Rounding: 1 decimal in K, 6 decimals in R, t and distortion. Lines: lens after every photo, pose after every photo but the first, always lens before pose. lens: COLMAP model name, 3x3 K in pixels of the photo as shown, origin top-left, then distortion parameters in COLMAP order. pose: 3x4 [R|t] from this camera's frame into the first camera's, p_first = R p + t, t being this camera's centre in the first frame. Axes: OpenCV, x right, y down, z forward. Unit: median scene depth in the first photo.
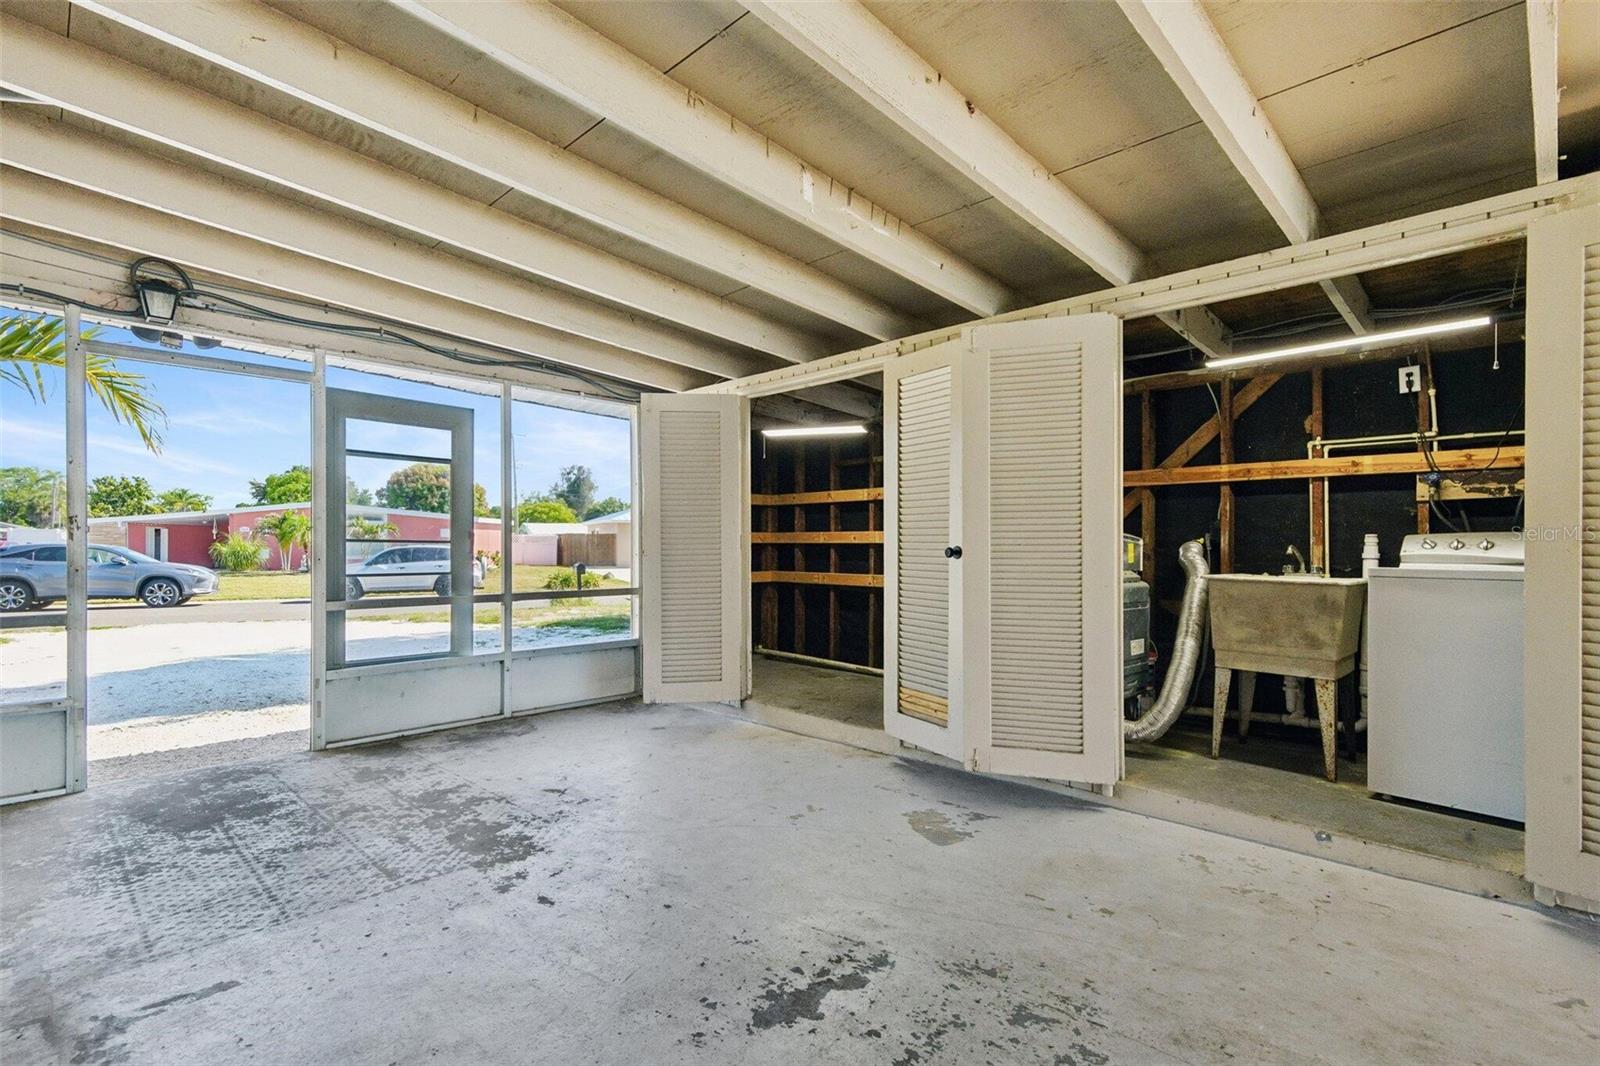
lens RADIAL K [[742.6, 0, 803.3], [0, 742.6, 547.6], [0, 0, 1]] dist [0.002317, -0.000014]
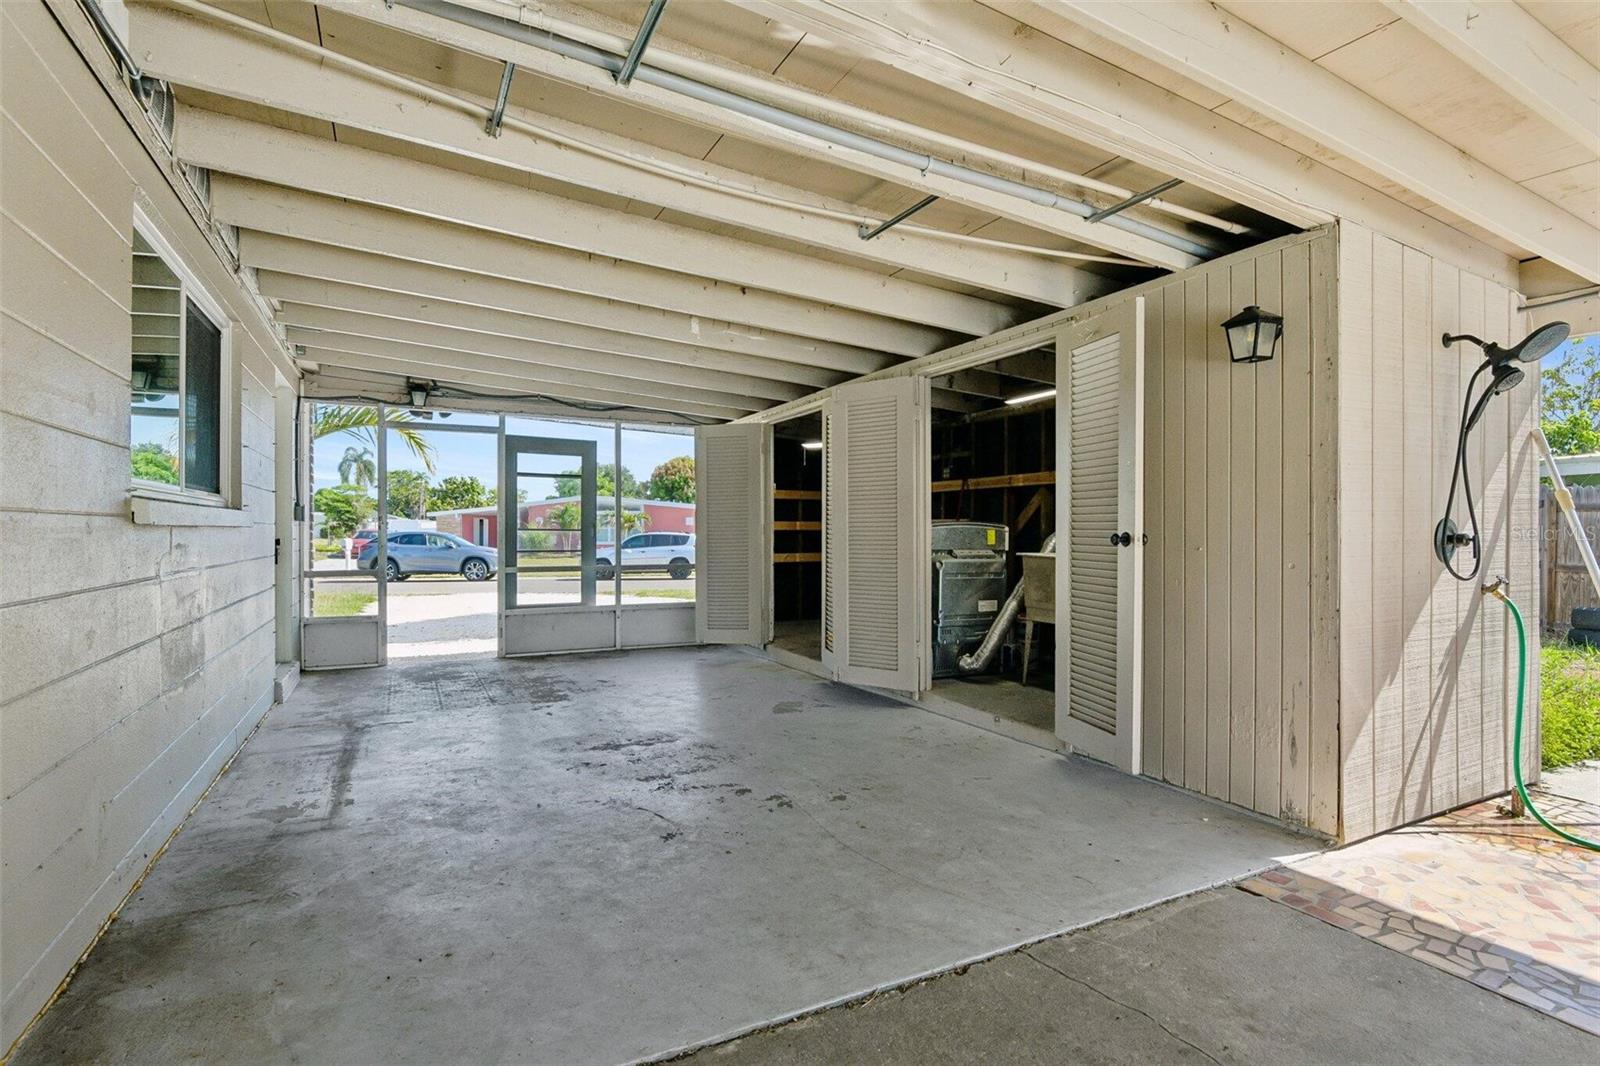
lens RADIAL K [[794.8, 0, 800.0], [0, 794.8, 533.0], [0, 0, 1]] dist [-0.000799, -0.000063]
pose [[0.940350, -0.001332, -0.340206, 0.483924], [0.000736, 0.999998, -0.001881, 0.001643], [0.340208, 0.001519, 0.940349, -0.363785]]
